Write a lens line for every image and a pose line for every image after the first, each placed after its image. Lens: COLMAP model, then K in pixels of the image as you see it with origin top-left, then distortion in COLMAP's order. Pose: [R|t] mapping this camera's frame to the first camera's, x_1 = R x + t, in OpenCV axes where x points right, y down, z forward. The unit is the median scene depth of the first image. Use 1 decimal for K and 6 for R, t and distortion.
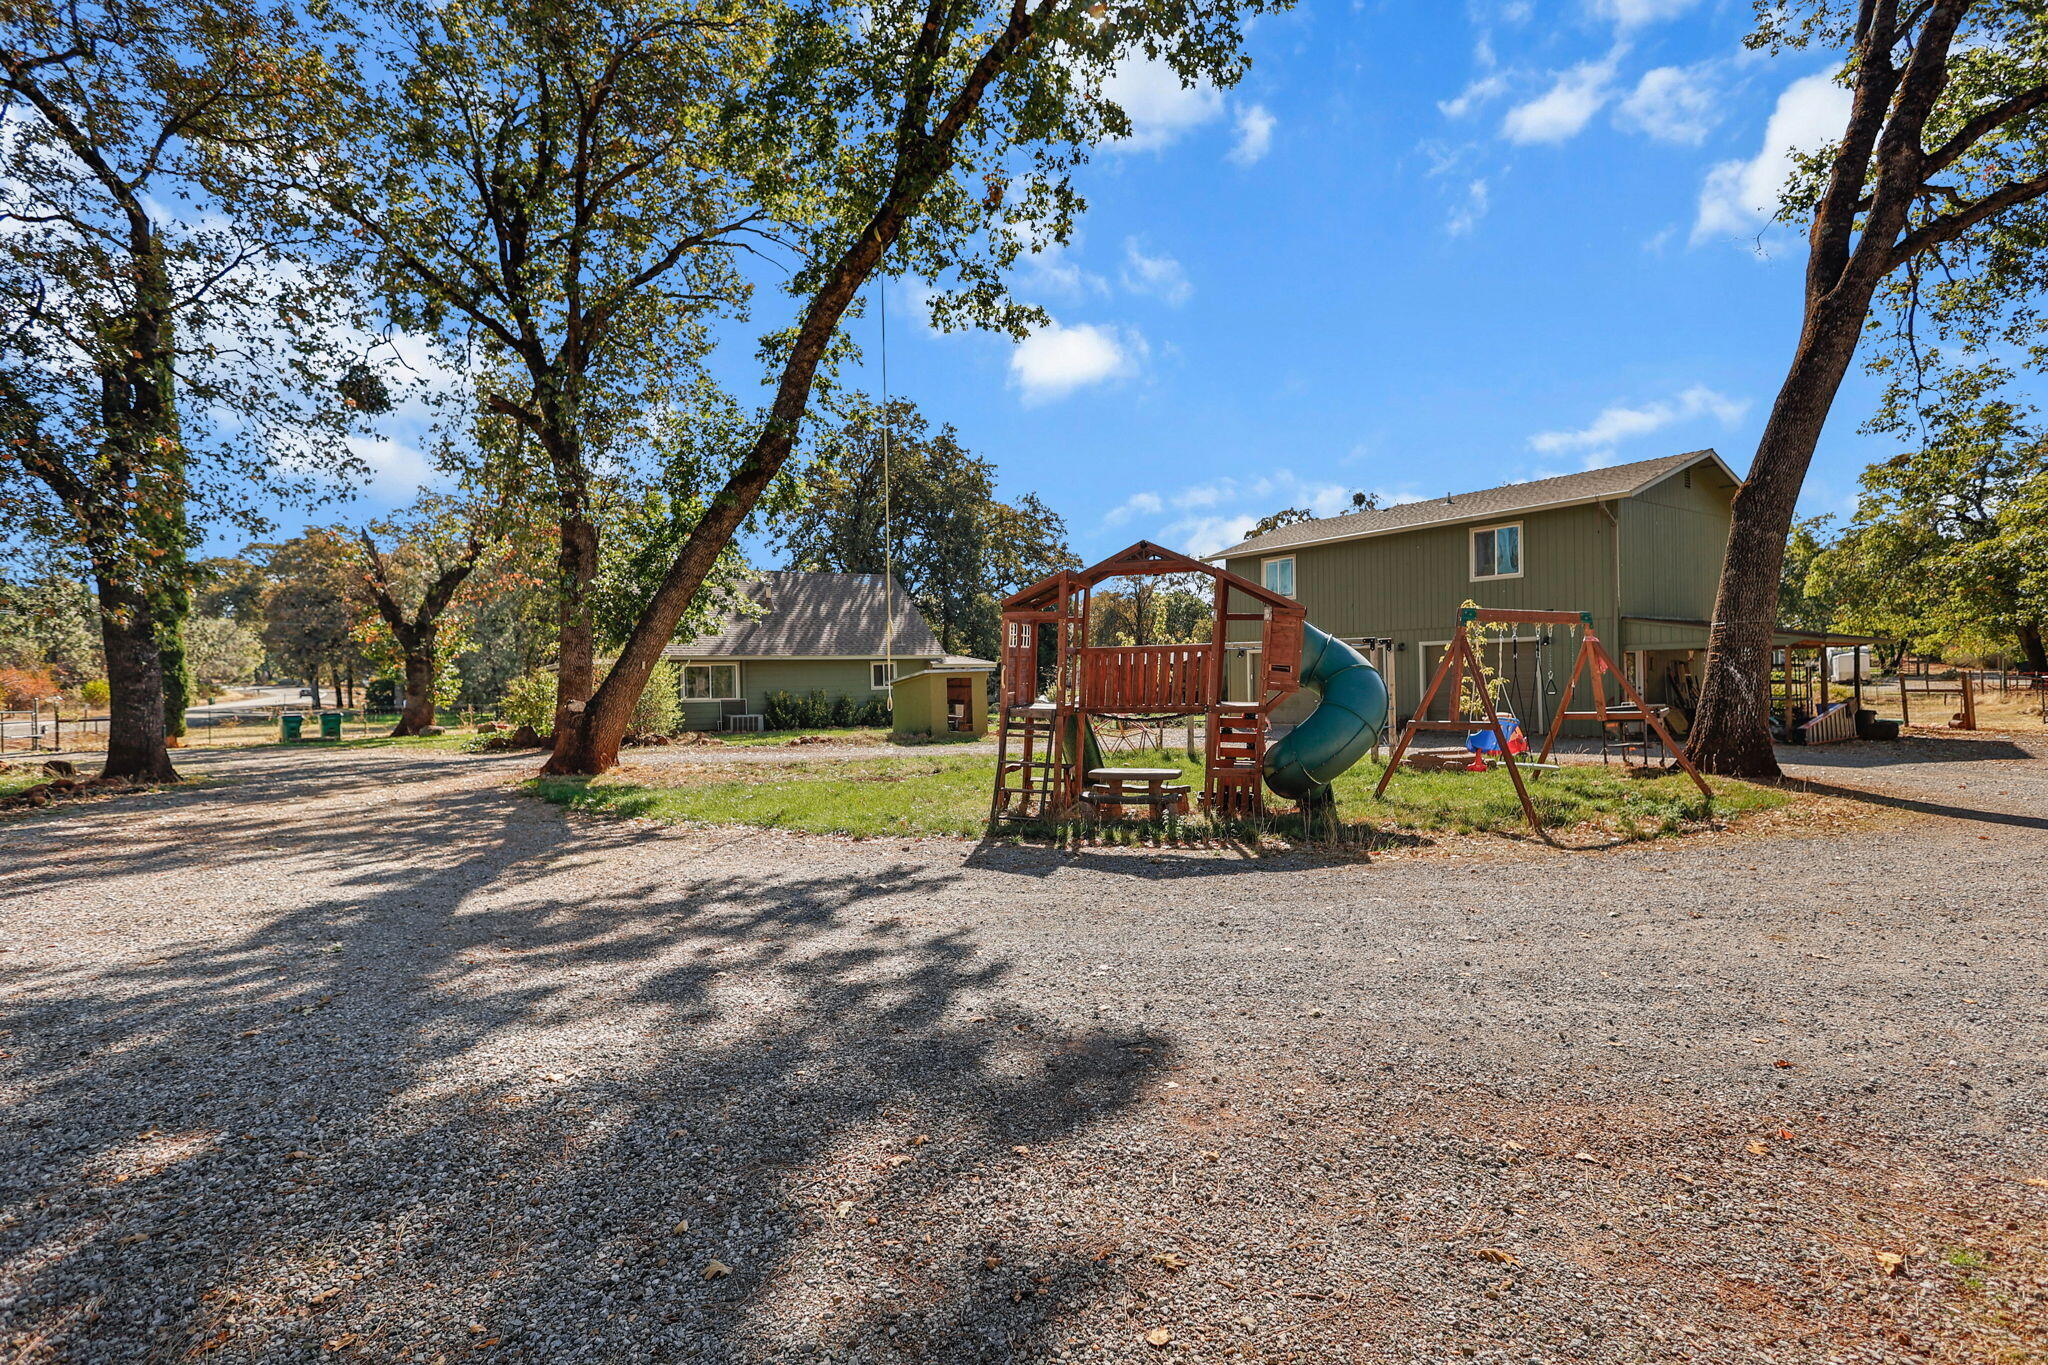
lens RADIAL K [[956.8, 0, 1021.9], [0, 956.8, 677.5], [0, 0, 1]] dist [0.005390, 0.000496]
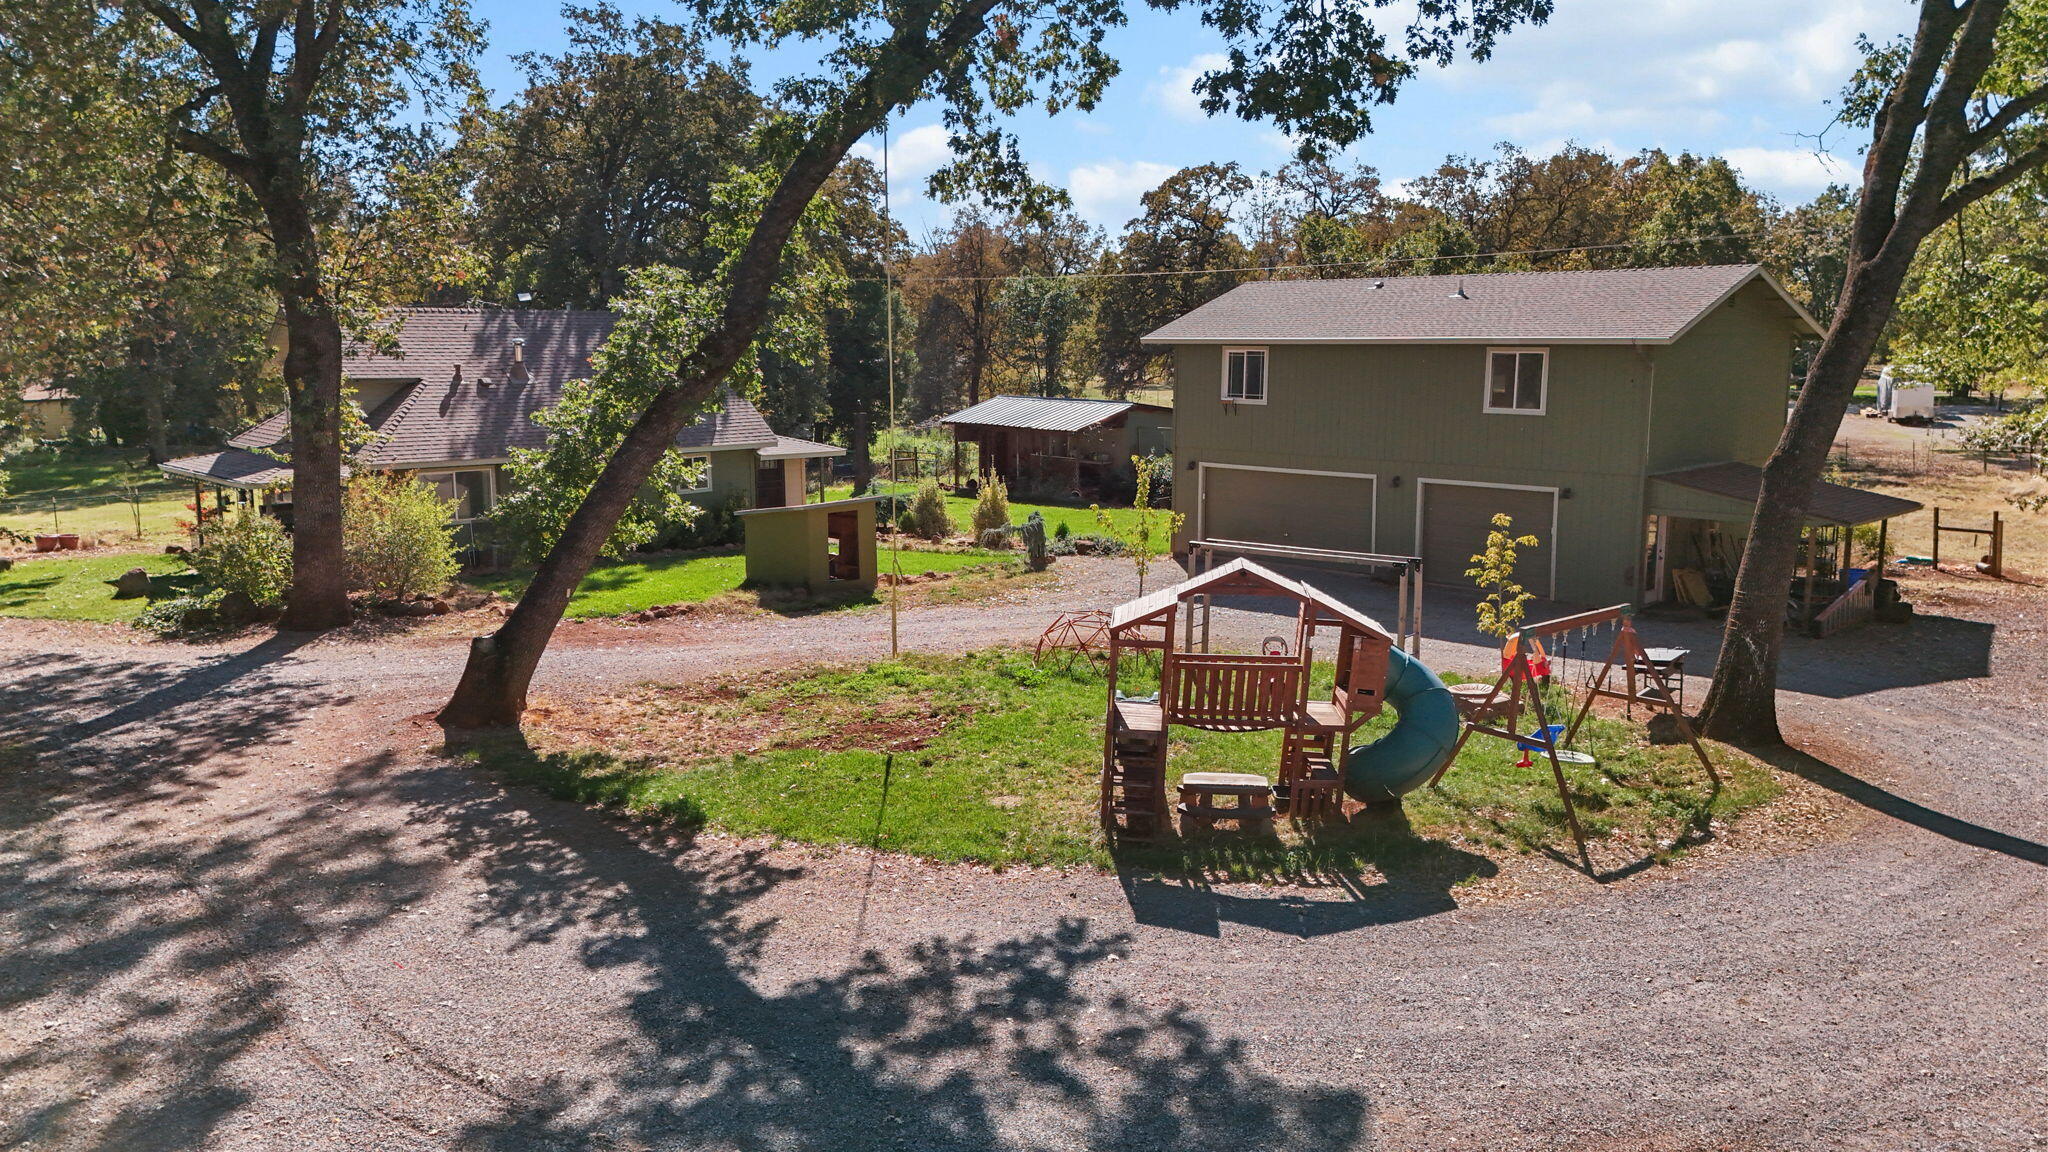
lens RADIAL K [[1553.5, 0, 1024.7], [0, 1553.5, 552.5], [0, 0, 1]] dist [0.042993, -0.000446]
pose [[0.981072, -0.010239, 0.193371, -0.261752], [-0.018180, 0.989320, 0.144621, -0.242650], [-0.192786, -0.145399, 0.970408, -0.355141]]
